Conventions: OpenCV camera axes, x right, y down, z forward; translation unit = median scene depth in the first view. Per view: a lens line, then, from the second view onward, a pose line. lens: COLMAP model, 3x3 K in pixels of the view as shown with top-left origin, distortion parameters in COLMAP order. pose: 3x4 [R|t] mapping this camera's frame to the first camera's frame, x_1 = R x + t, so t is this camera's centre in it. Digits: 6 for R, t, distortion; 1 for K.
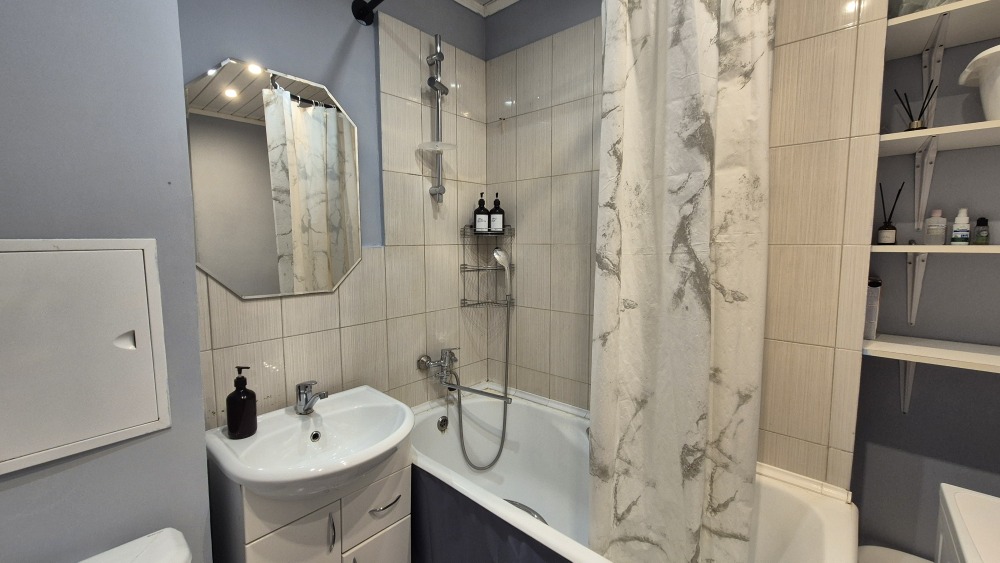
lens RADIAL K [[408.5, 0, 499.5], [0, 408.5, 276.5], [0, 0, 1]] dist [0.000589, 0.000586]
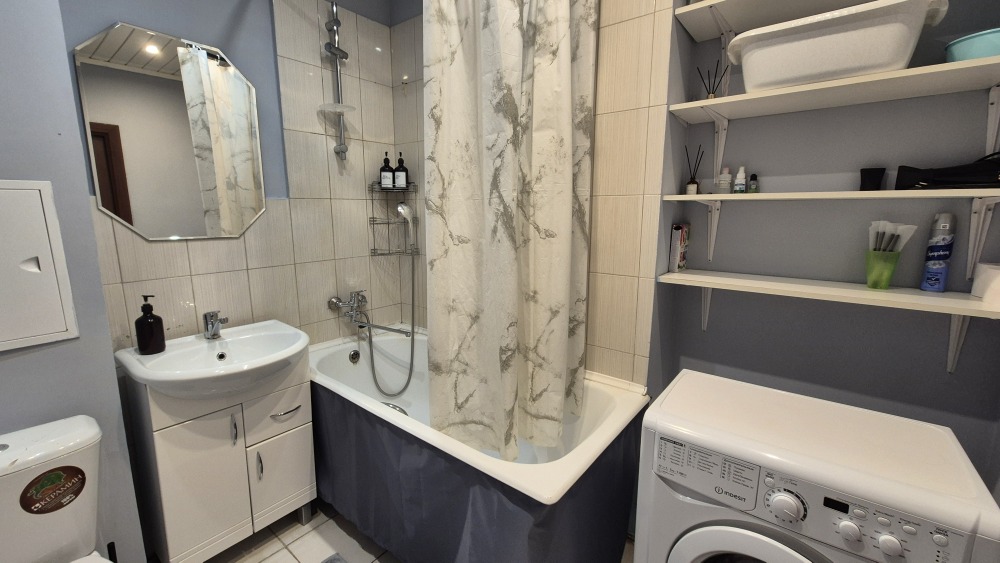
lens RADIAL K [[408.5, 0, 499.8], [0, 408.5, 276.4], [0, 0, 1]] dist [0.000589, 0.000586]
pose [[0.998043, -0.005812, 0.062255, 0.342437], [0.000904, 0.996907, 0.078579, 0.078901], [-0.062519, -0.078369, 0.994962, -0.259497]]
